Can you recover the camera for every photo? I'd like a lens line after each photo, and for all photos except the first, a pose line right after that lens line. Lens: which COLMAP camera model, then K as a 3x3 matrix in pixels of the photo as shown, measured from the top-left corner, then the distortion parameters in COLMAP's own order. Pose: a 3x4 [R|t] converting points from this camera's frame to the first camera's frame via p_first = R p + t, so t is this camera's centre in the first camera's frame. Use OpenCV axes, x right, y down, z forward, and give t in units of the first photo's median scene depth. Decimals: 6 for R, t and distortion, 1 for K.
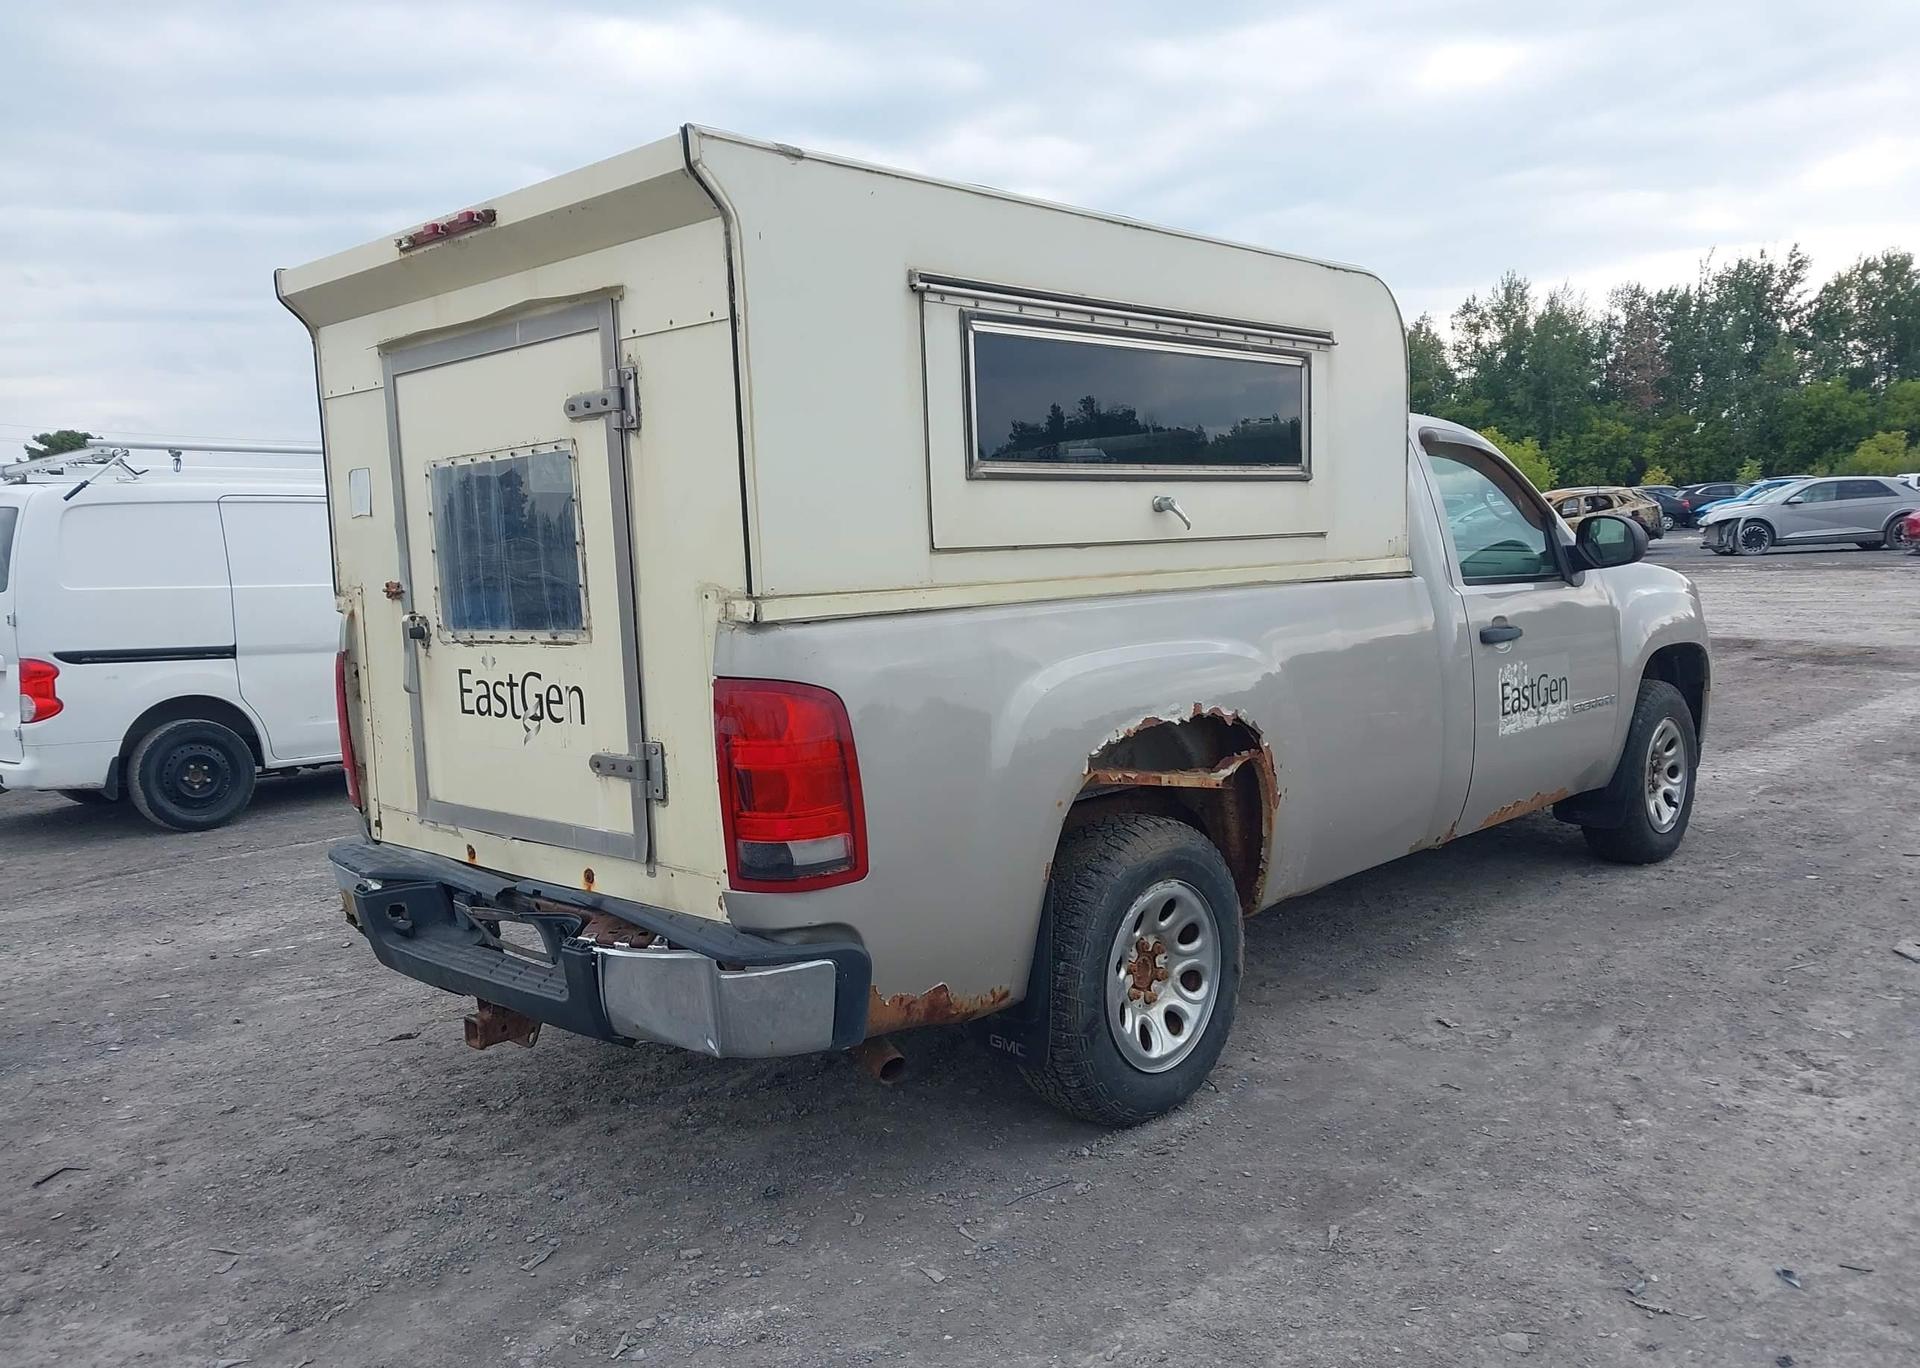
lens RADIAL K [[1504.4, 0, 930.6], [0, 1504.4, 698.5], [0, 0, 1]] dist [0.061127, -0.092632]
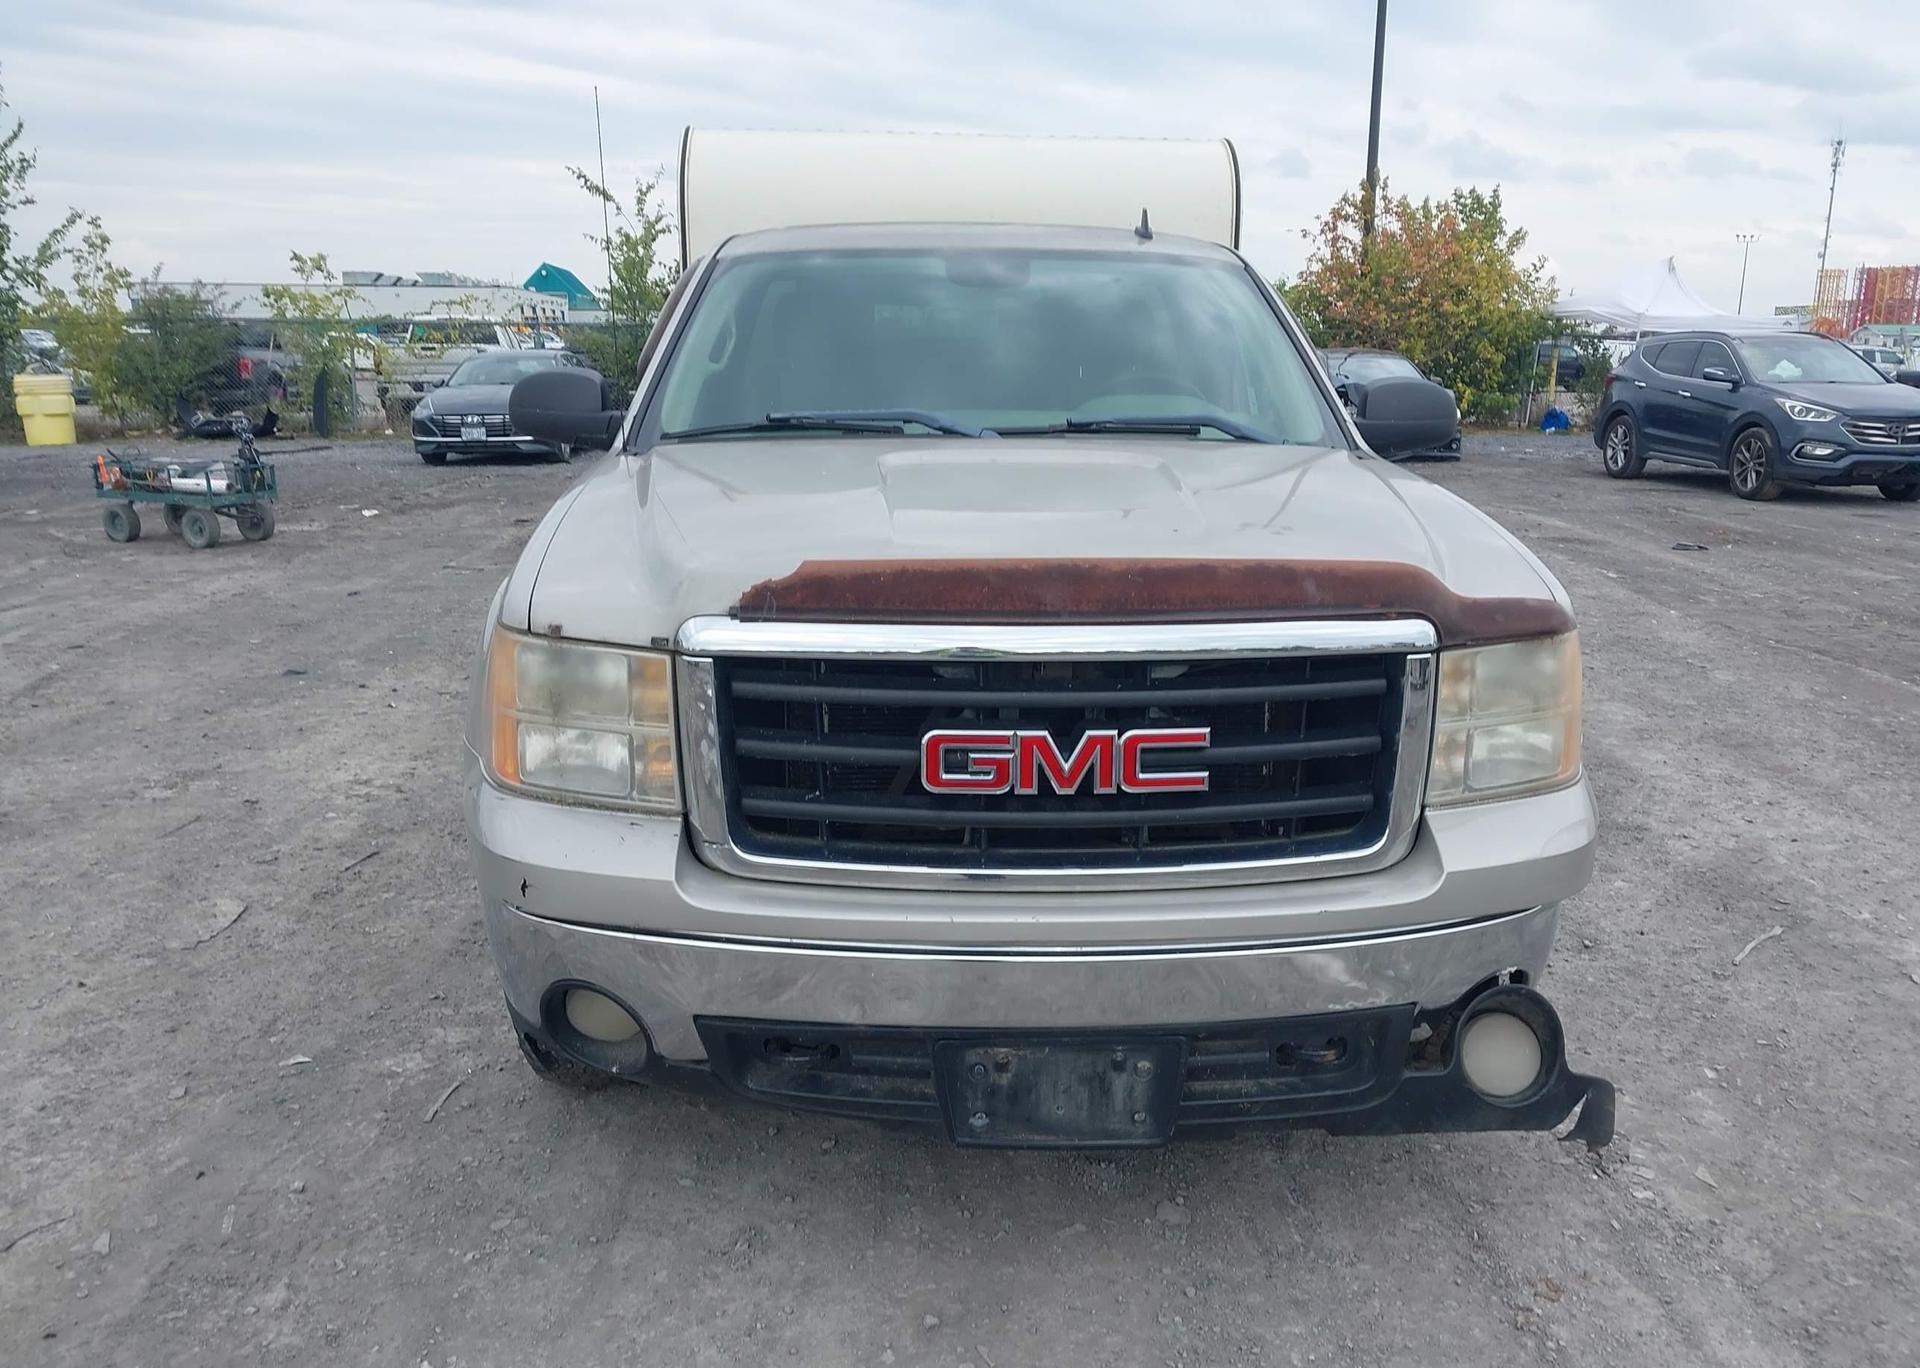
lens RADIAL K [[1530.3, 0, 960.0], [0, 1530.3, 684.0], [0, 0, 1]] dist [0.001141, -0.007456]
pose [[-0.675317, 0.199478, -0.710039, 1.188946], [-0.059085, 0.945002, 0.321683, -0.310276], [0.735157, 0.259191, -0.626389, 2.252300]]
